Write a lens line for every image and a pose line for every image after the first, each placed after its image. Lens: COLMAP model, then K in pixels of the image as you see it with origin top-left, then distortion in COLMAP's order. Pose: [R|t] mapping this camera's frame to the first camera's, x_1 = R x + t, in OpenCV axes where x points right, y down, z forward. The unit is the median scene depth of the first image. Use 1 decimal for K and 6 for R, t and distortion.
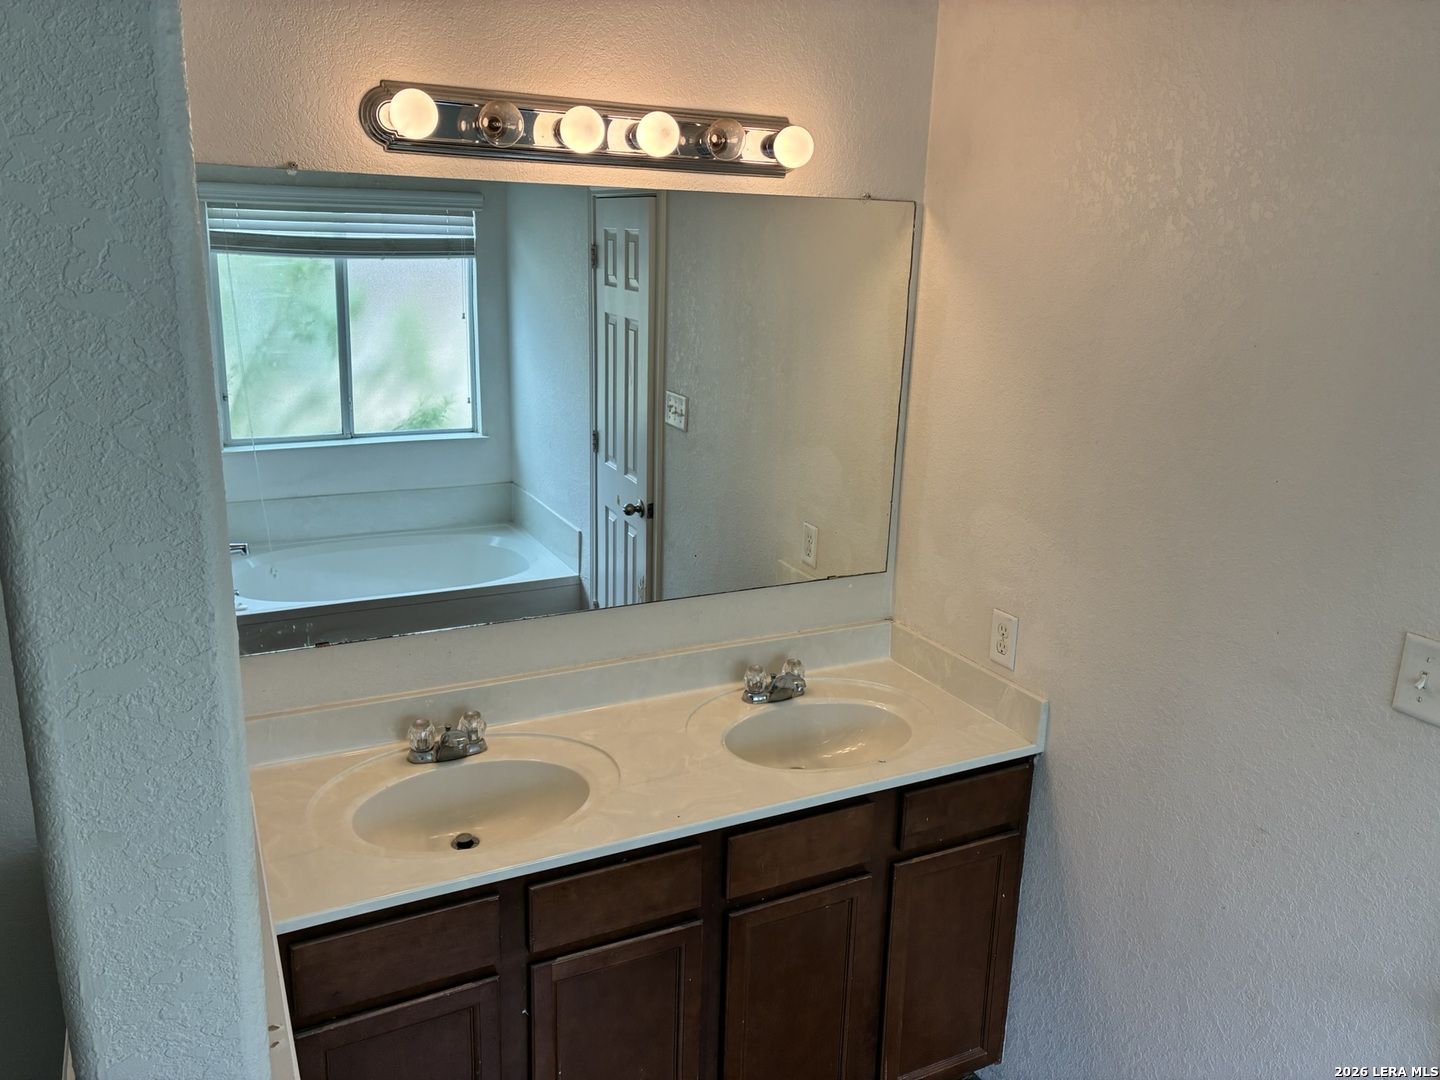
lens RADIAL K [[1113.4, 0, 722.6], [0, 1113.4, 532.5], [0, 0, 1]] dist [0.050648, -0.046443]
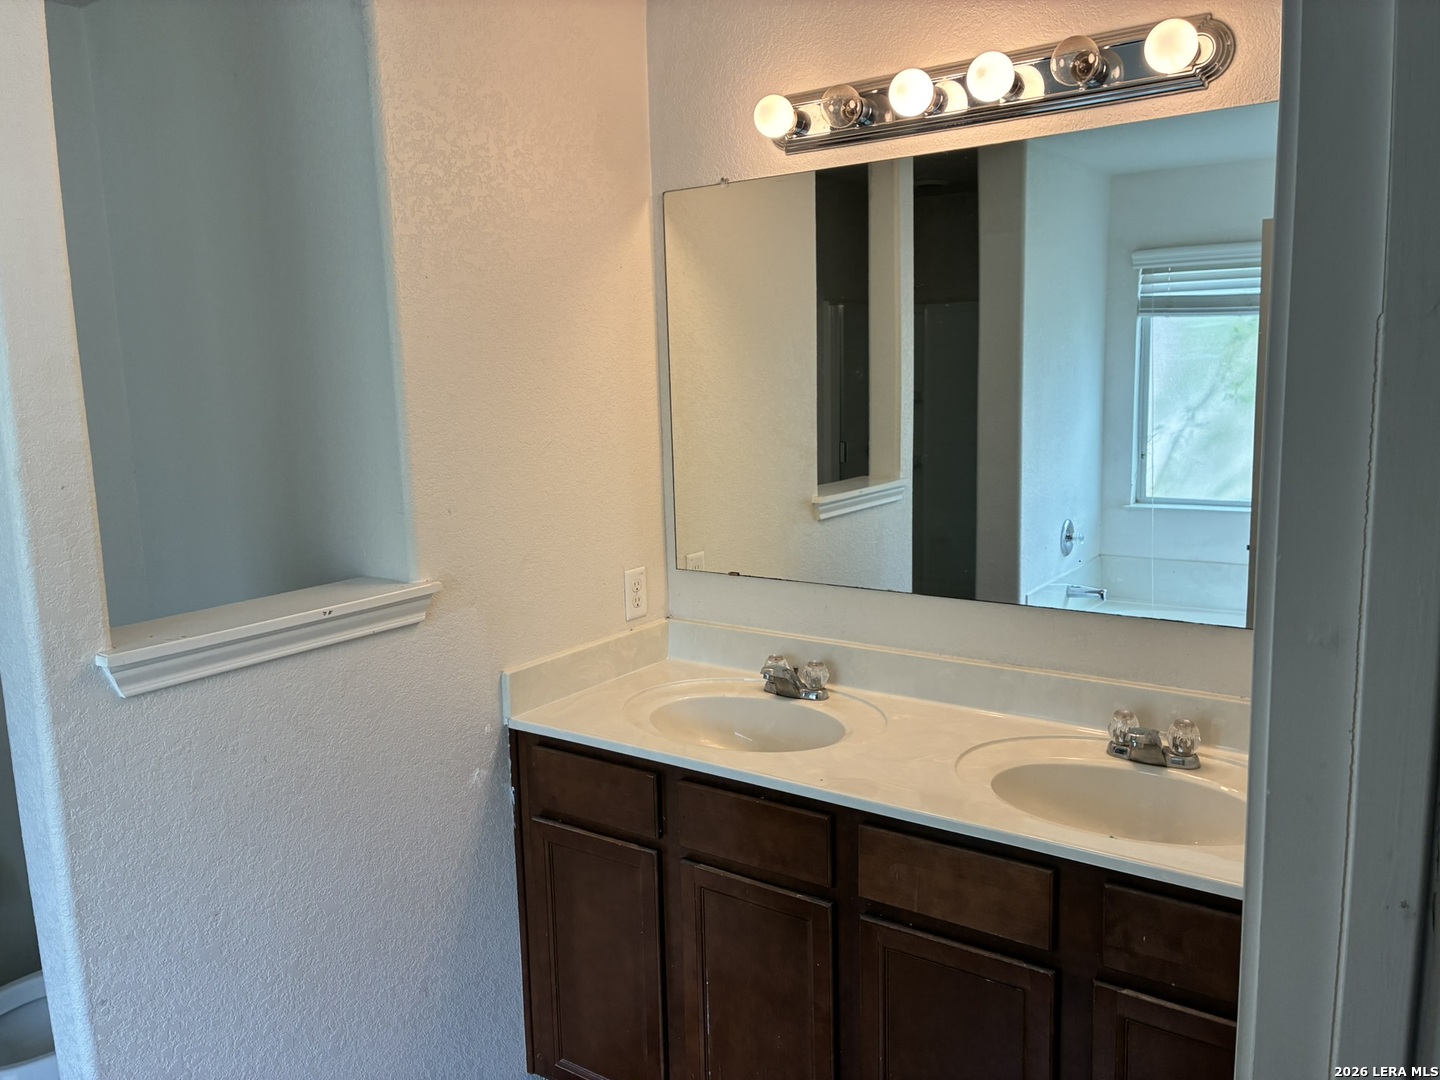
lens RADIAL K [[1113.4, 0, 712.8], [0, 1113.4, 545.7], [0, 0, 1]] dist [0.050648, -0.046443]
pose [[0.469395, 0.104351, -0.876800, 0.613216], [-0.193548, 0.981003, 0.013137, 0.053953], [0.861515, 0.163536, 0.480675, 0.363933]]
